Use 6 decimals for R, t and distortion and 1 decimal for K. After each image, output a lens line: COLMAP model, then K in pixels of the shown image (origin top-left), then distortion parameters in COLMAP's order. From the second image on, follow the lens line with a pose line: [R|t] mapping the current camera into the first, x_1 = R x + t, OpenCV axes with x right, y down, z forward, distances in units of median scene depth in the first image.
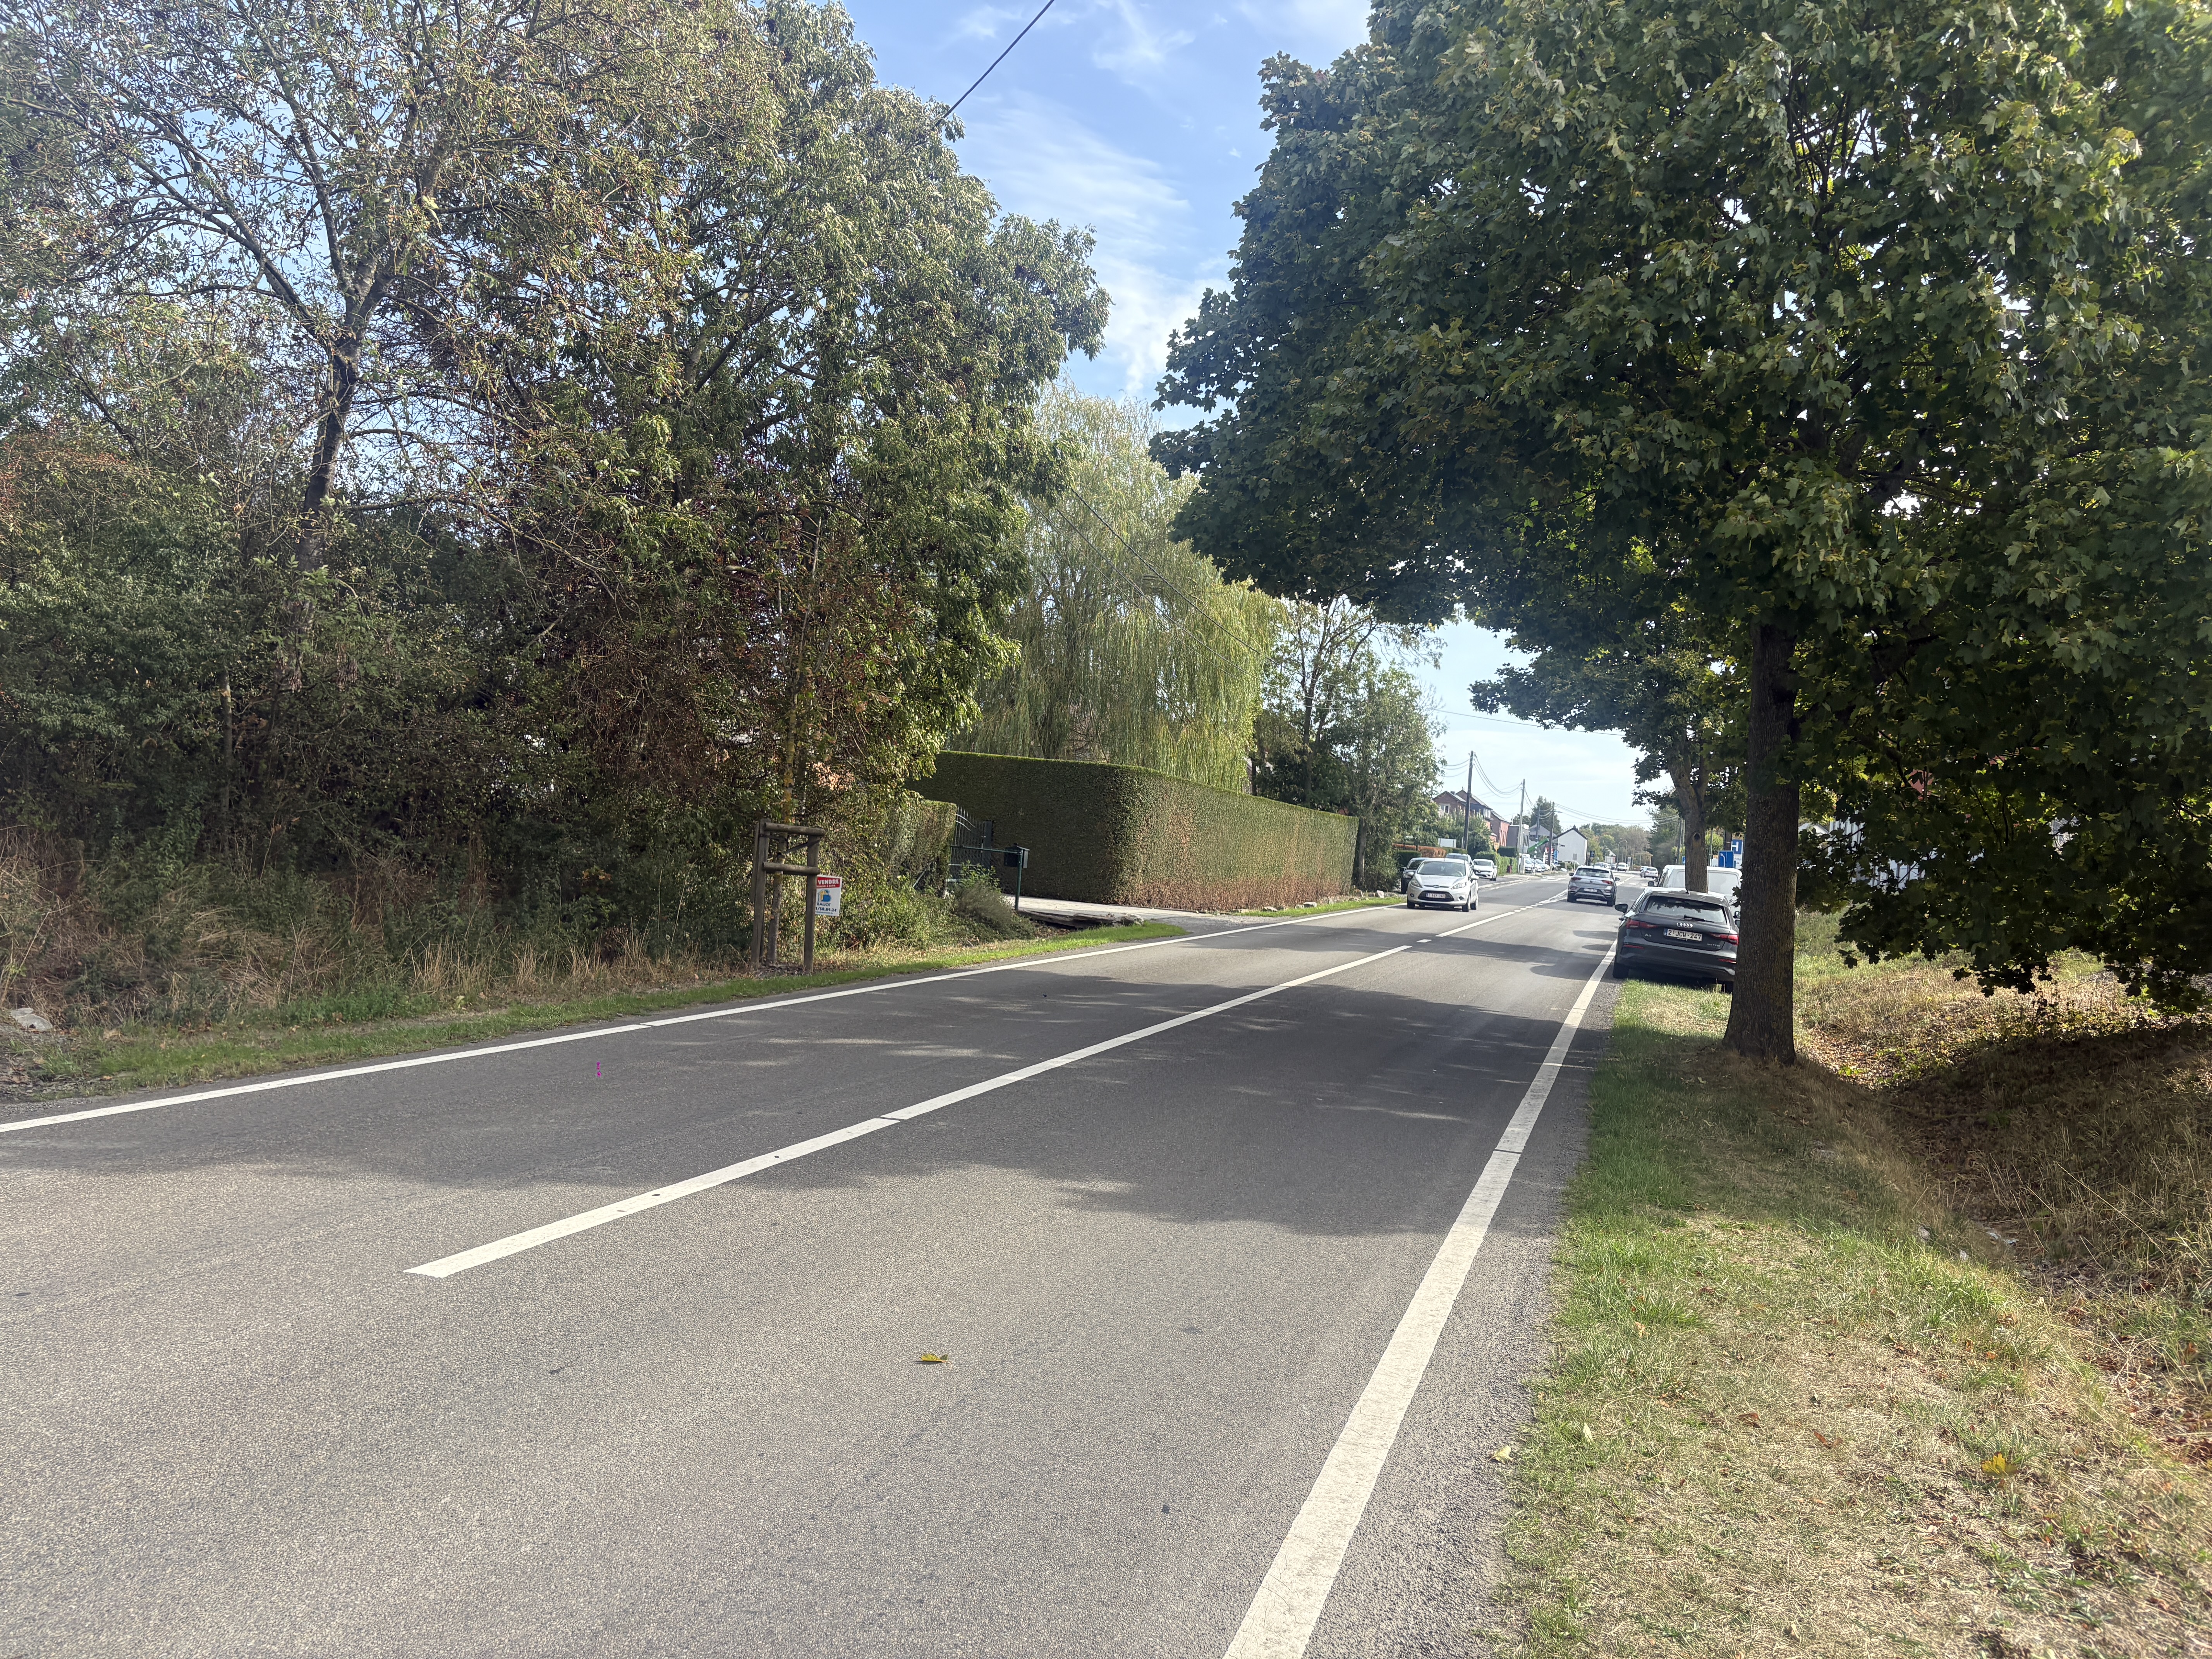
lens RADIAL K [[1699.1, 0, 1121.3], [0, 1699.1, 797.4], [0, 0, 1]] dist [0.034412, -0.052798]
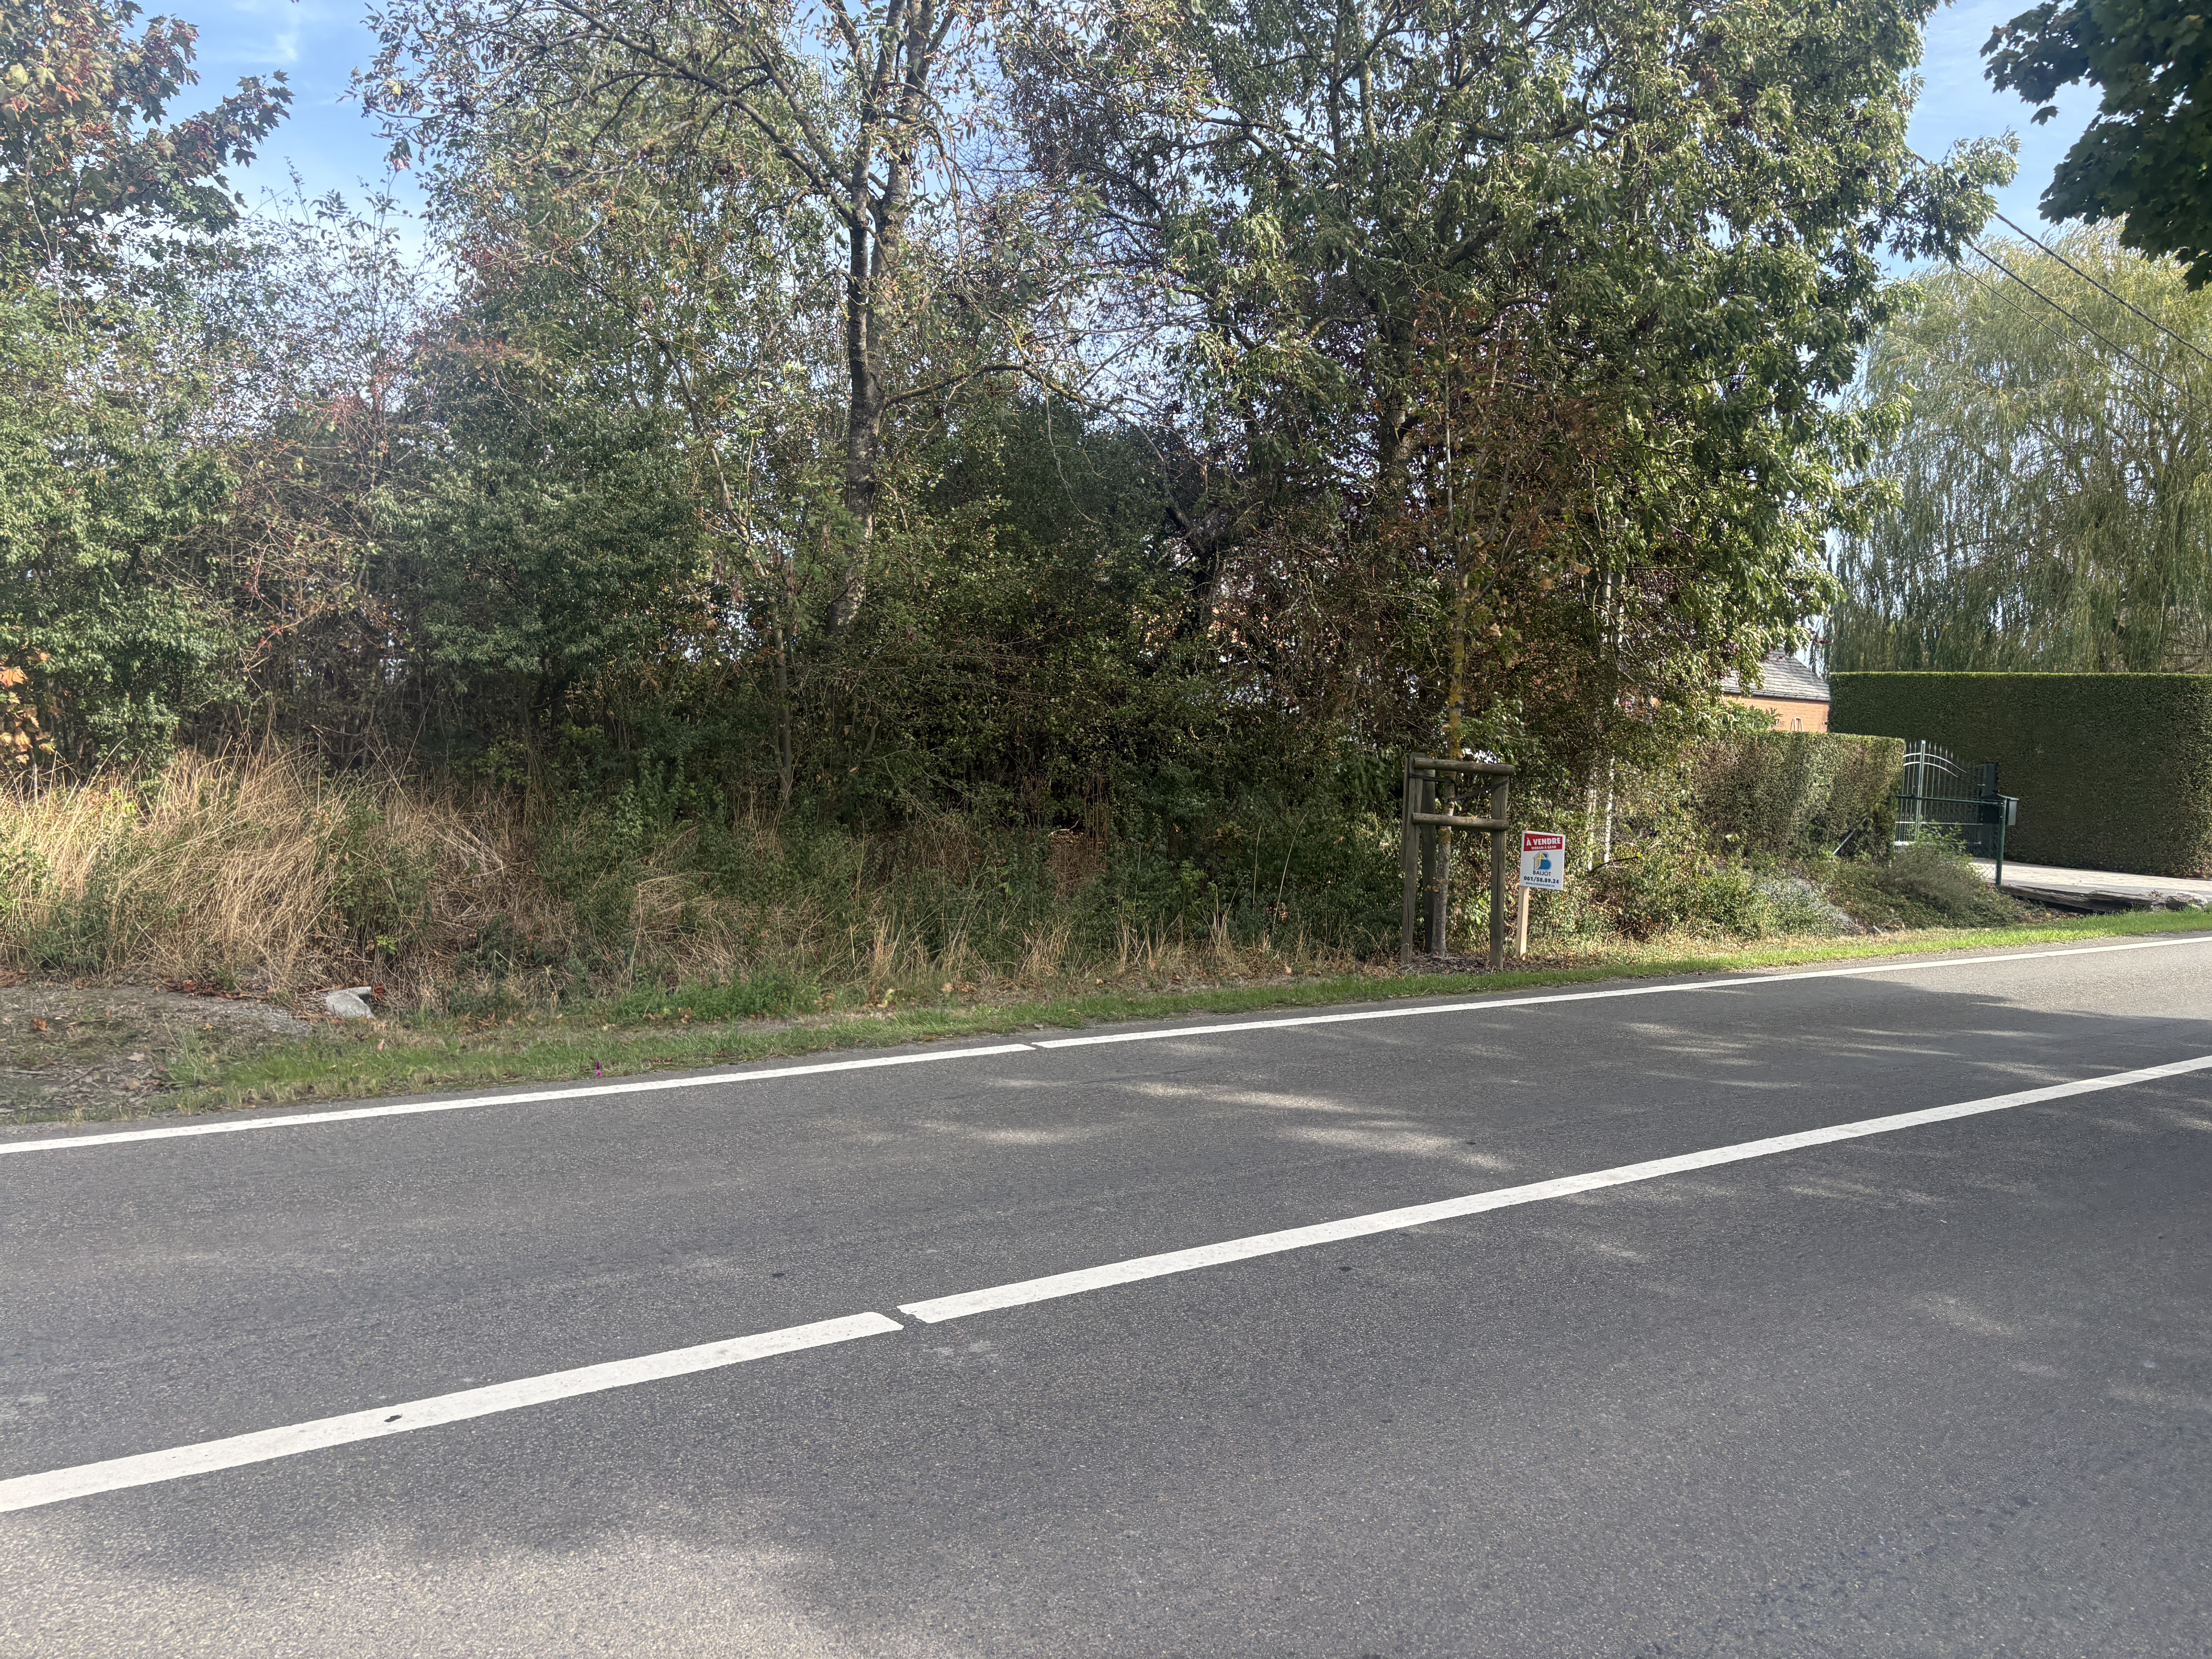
lens RADIAL K [[1676.5, 0, 1092.6], [0, 1676.5, 836.5], [0, 0, 1]] dist [0.066542, -0.066824]
pose [[0.800115, -0.004294, -0.599831, 0.104355], [0.029828, 0.999022, 0.032636, 0.020029], [0.599105, -0.044005, 0.799461, 0.349878]]
